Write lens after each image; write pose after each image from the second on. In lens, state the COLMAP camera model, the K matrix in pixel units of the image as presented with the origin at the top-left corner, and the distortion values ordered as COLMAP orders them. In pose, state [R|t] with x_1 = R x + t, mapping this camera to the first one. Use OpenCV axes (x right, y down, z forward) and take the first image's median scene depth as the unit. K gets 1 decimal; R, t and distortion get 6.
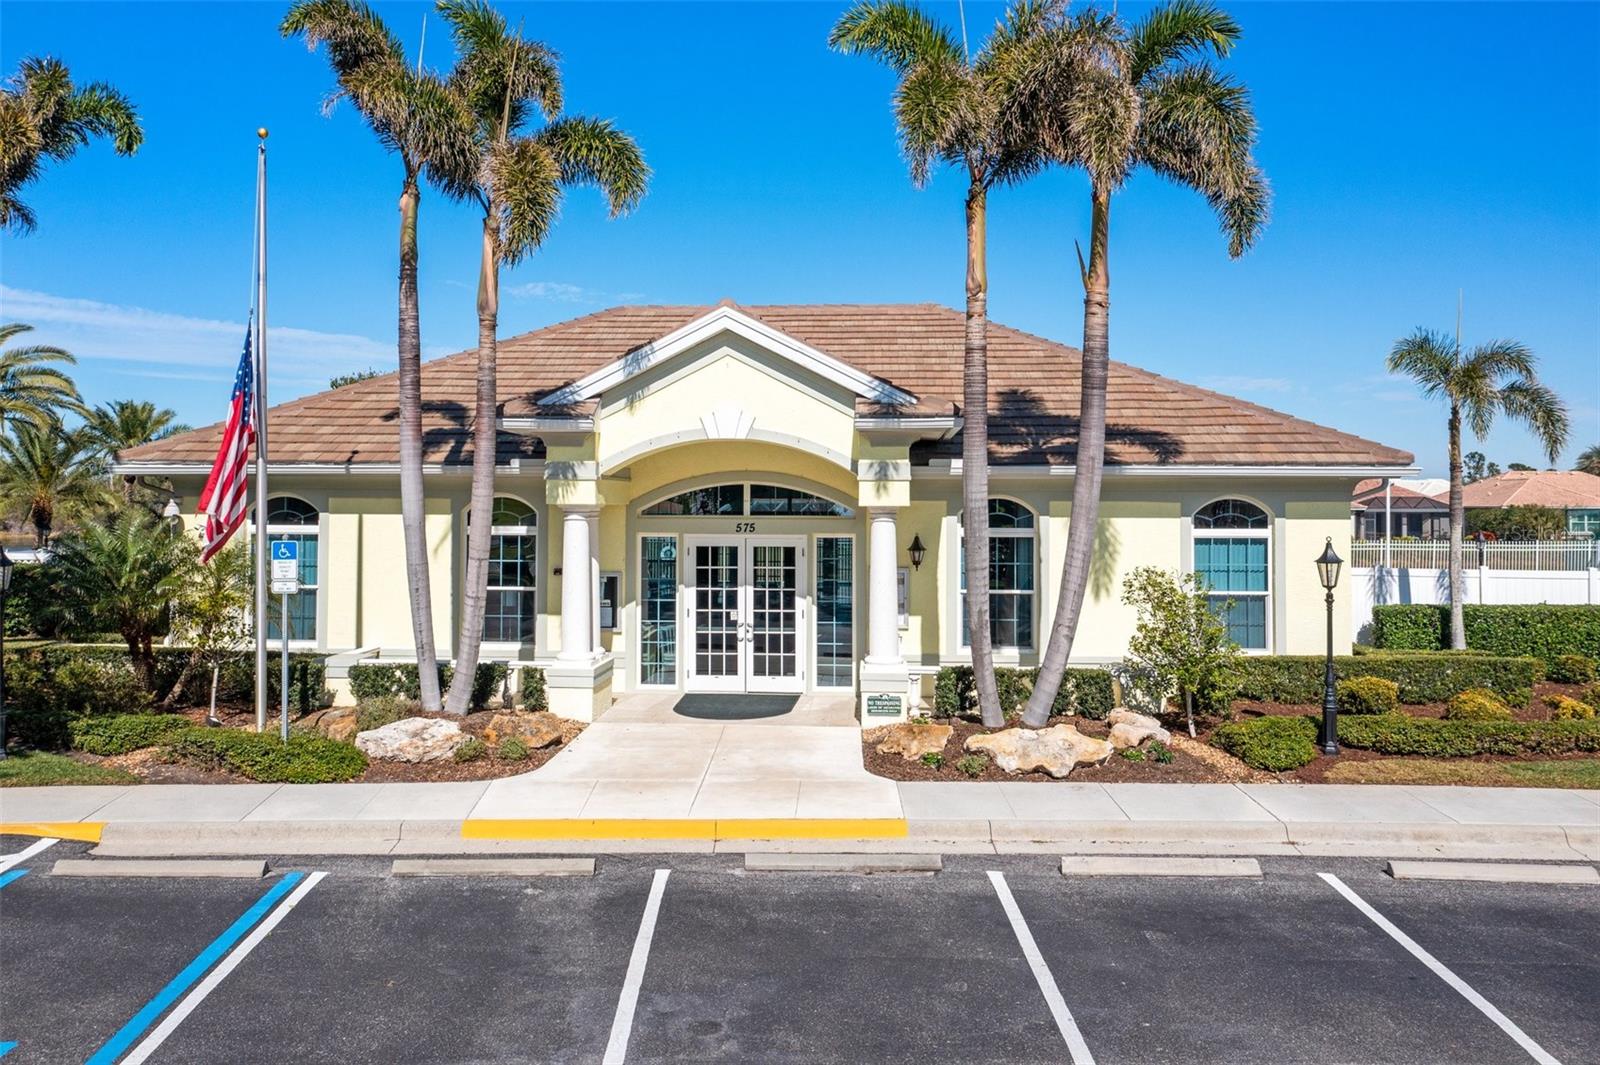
lens RADIAL K [[1284.8, 0, 800.0], [0, 1284.8, 532.5], [0, 0, 1]] dist [-0.007011, -0.004492]
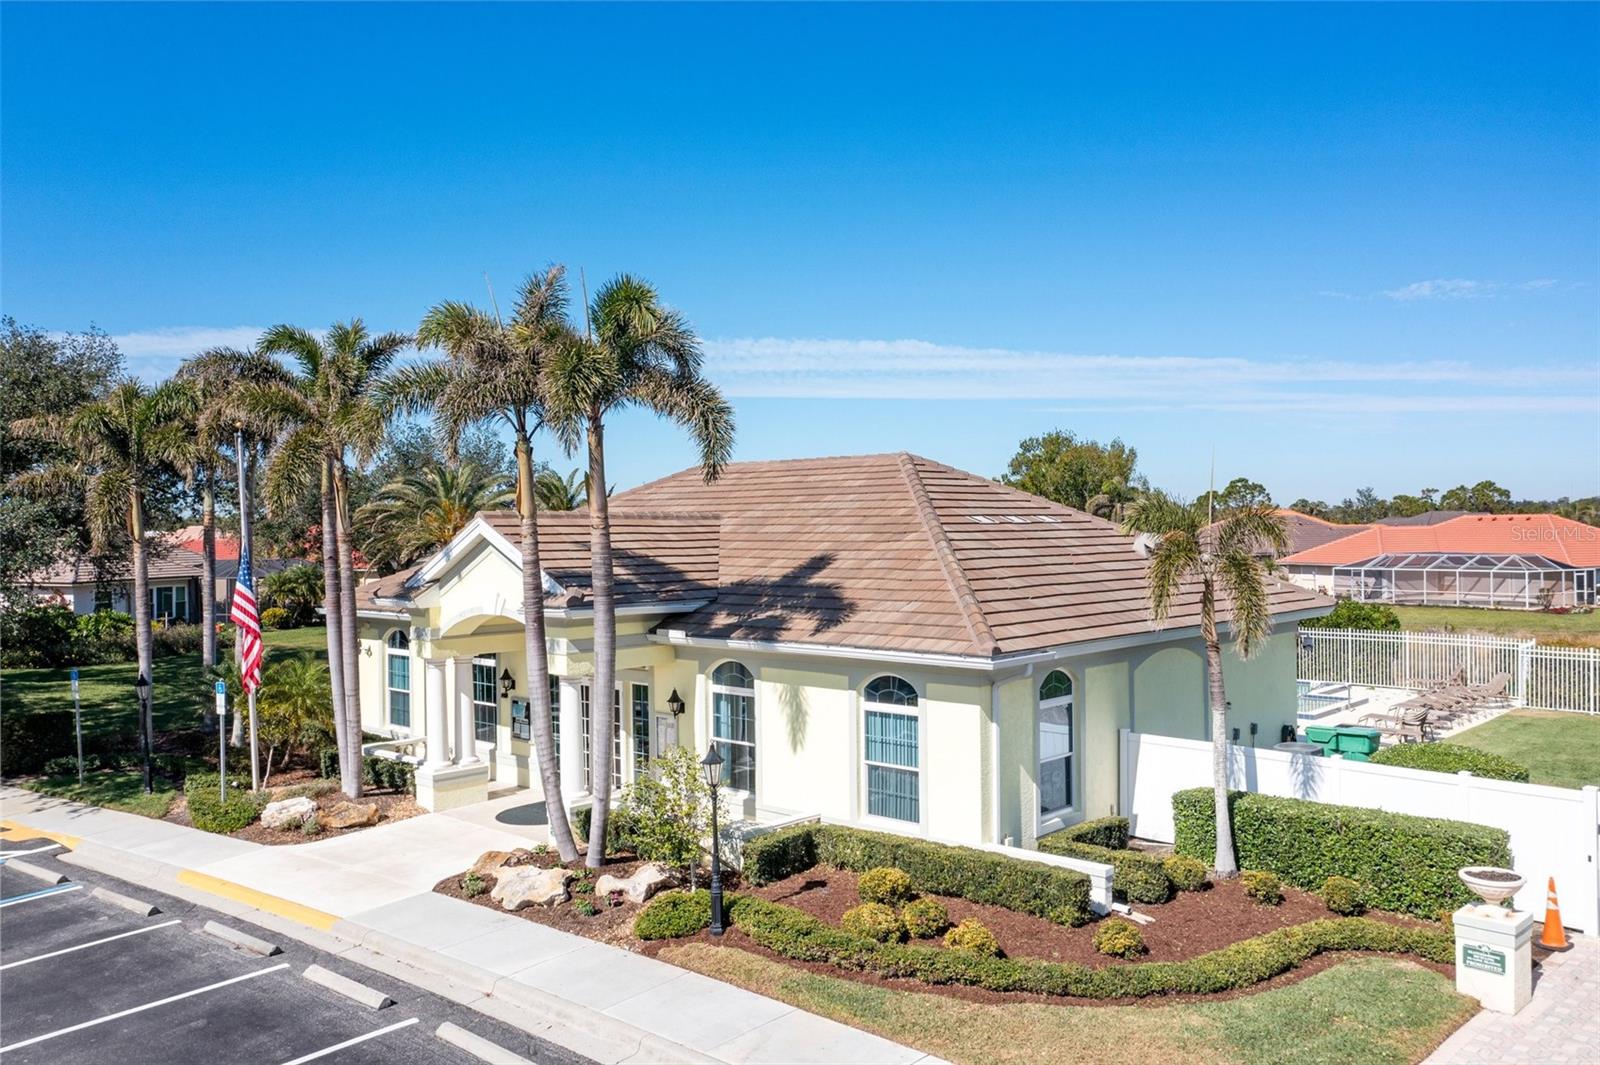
lens RADIAL K [[1323.2, 0, 800.0], [0, 1323.2, 532.5], [0, 0, 1]] dist [0.059423, -0.000180]
pose [[0.757188, -0.003691, -0.653186, 0.977617], [-0.002933, 0.999955, -0.009050, -0.131636], [0.653190, 0.008769, 0.757143, 0.133813]]
